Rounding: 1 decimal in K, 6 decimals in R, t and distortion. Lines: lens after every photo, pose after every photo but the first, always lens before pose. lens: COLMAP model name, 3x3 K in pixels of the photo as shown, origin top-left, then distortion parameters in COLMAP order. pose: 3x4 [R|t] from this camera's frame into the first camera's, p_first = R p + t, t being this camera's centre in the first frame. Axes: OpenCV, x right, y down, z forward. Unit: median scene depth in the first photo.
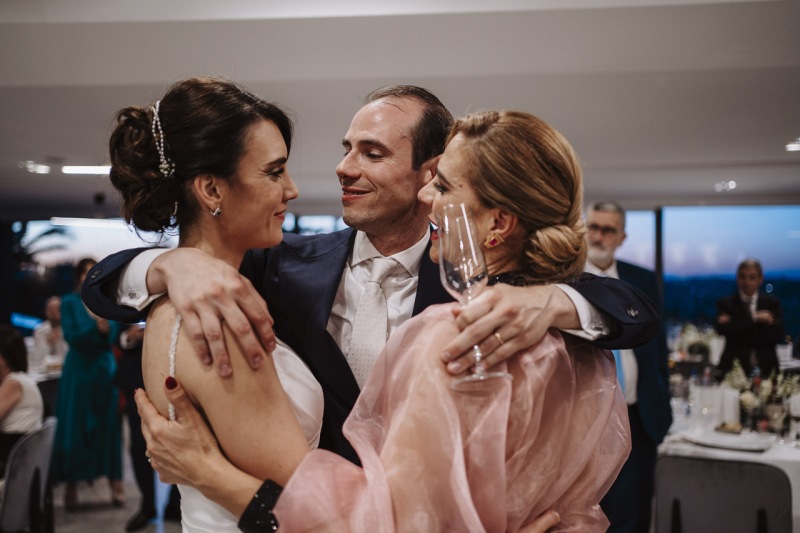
lens RADIAL K [[845.6, 0, 393.7], [0, 845.6, 261.6], [0, 0, 1]] dist [0.002526, 0.000000]
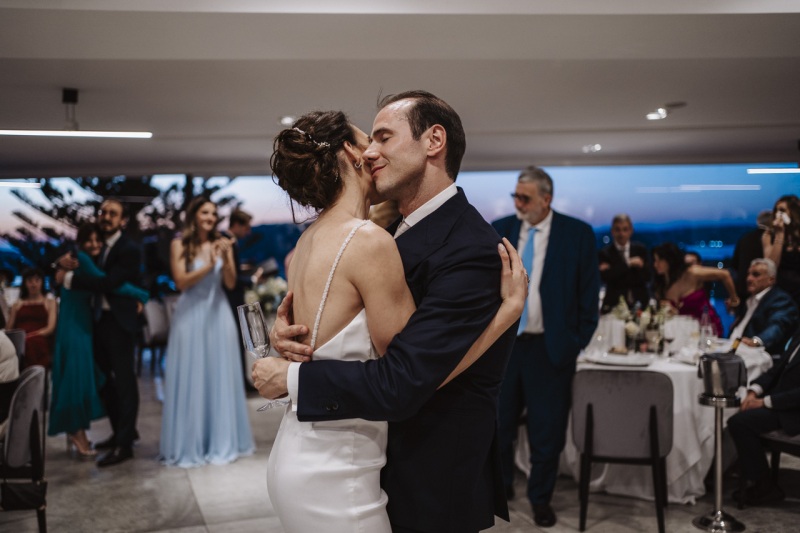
lens RADIAL K [[845.6, 0, 397.4], [0, 845.6, 271.1], [0, 0, 1]] dist [0.002526, 0.000000]
pose [[0.984739, -0.021647, 0.172684, -0.131822], [0.010603, 0.997853, 0.064625, -0.004319], [-0.173712, -0.061807, 0.982855, -0.156056]]
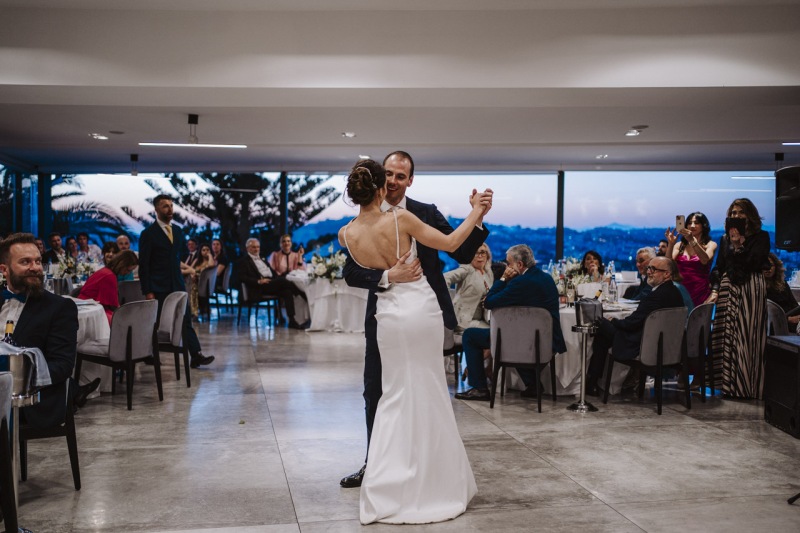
lens RADIAL K [[845.6, 0, 400.7], [0, 845.6, 259.0], [0, 0, 1]] dist [0.002526, 0.000000]
pose [[0.998913, 0.010468, 0.045414, 0.006966], [-0.013092, 0.998238, 0.057871, 0.002390], [-0.044728, -0.058403, 0.997291, -0.804752]]
